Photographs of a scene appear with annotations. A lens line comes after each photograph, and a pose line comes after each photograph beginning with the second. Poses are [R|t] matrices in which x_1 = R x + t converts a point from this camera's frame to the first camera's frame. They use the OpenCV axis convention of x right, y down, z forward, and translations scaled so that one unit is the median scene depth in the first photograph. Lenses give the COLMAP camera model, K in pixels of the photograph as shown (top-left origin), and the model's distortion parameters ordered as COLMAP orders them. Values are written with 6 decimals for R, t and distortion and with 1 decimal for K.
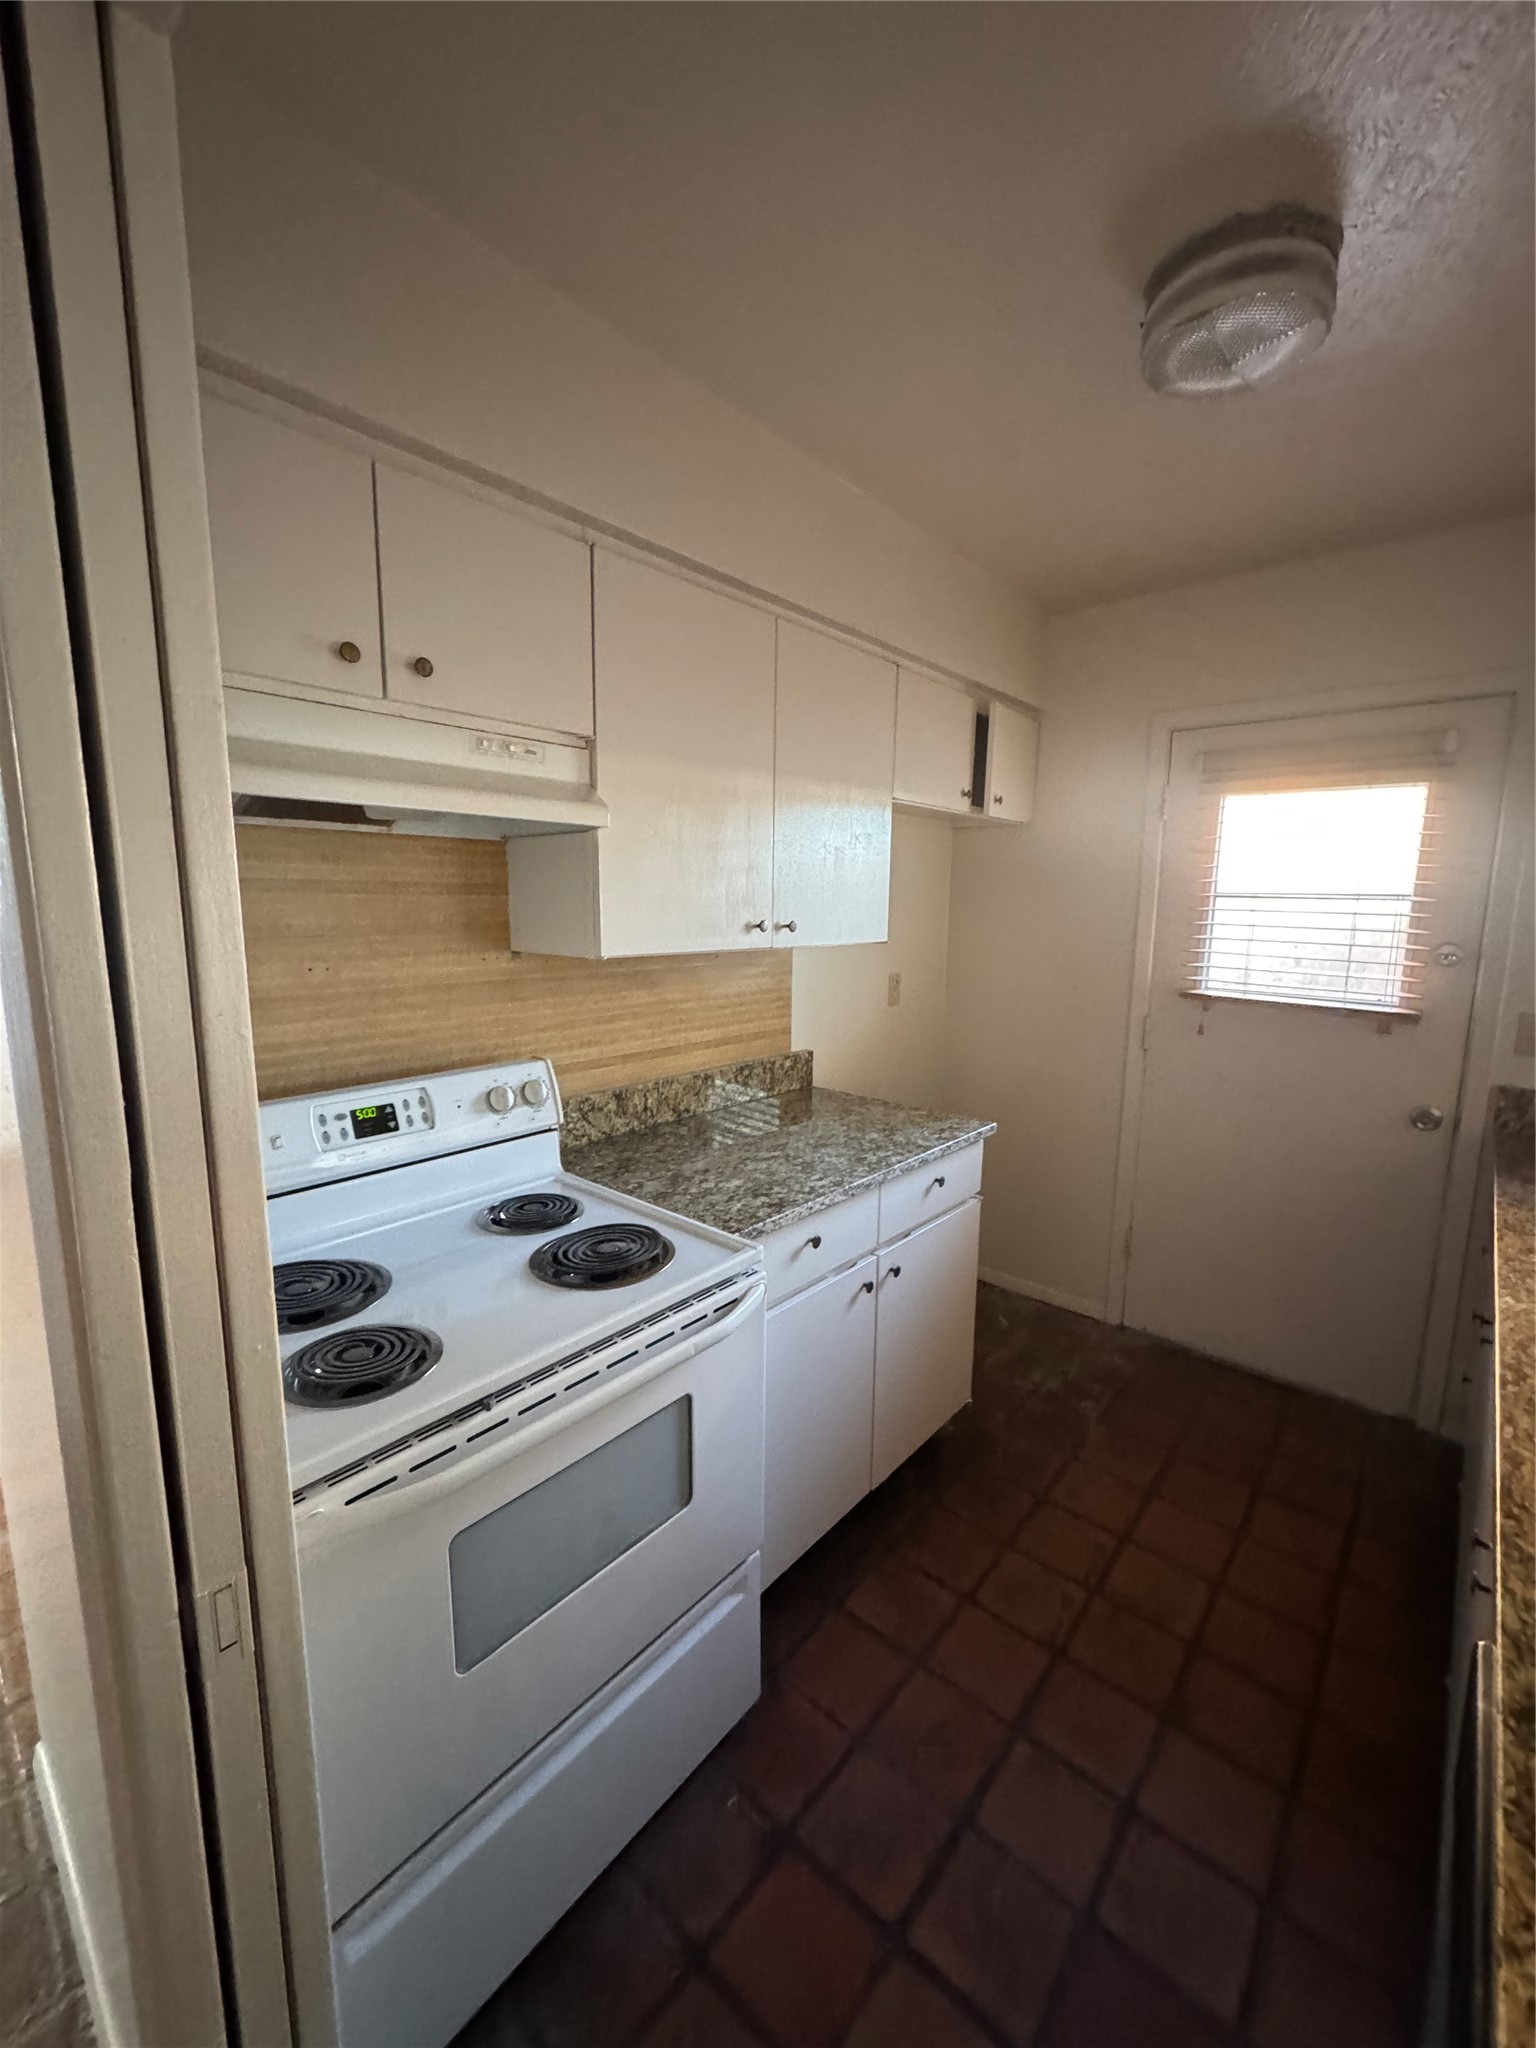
lens RADIAL K [[817.4, 0, 768.0], [0, 817.4, 1023.4], [0, 0, 1]] dist [0.000775, 0.000014]
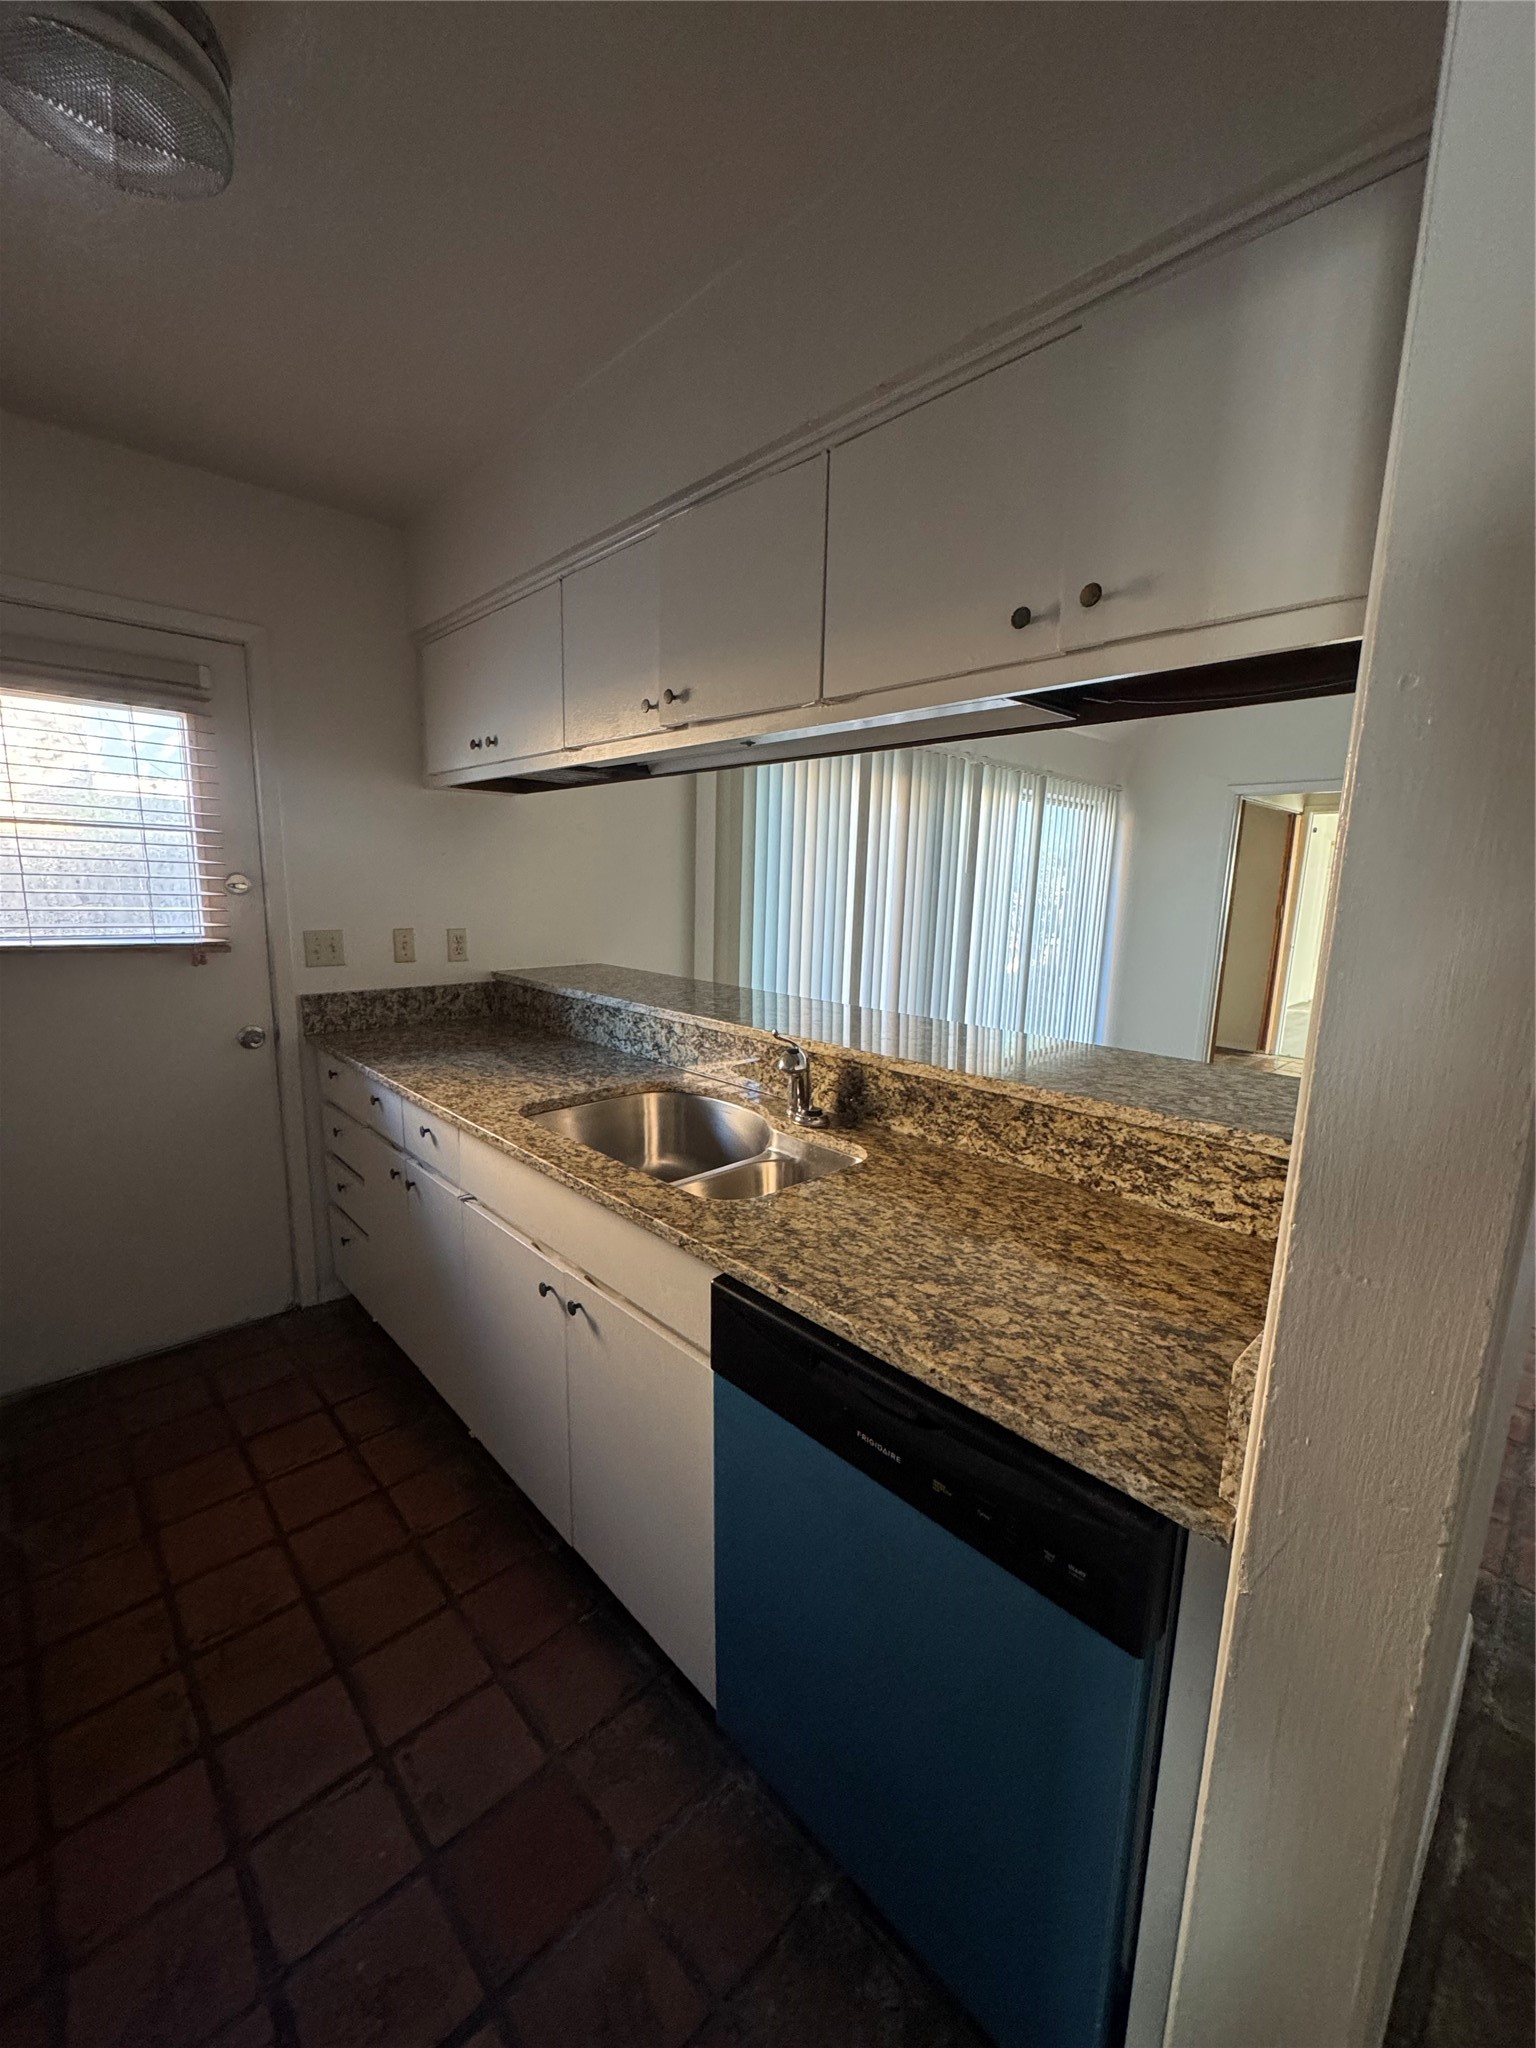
lens RADIAL K [[817.4, 0, 764.7], [0, 817.4, 1022.4], [0, 0, 1]] dist [0.000775, 0.000014]
pose [[0.082241, -0.185737, 0.979152, -0.203290], [0.131980, 0.975857, 0.174027, -0.001732], [-0.987835, 0.114917, 0.104769, 0.222565]]
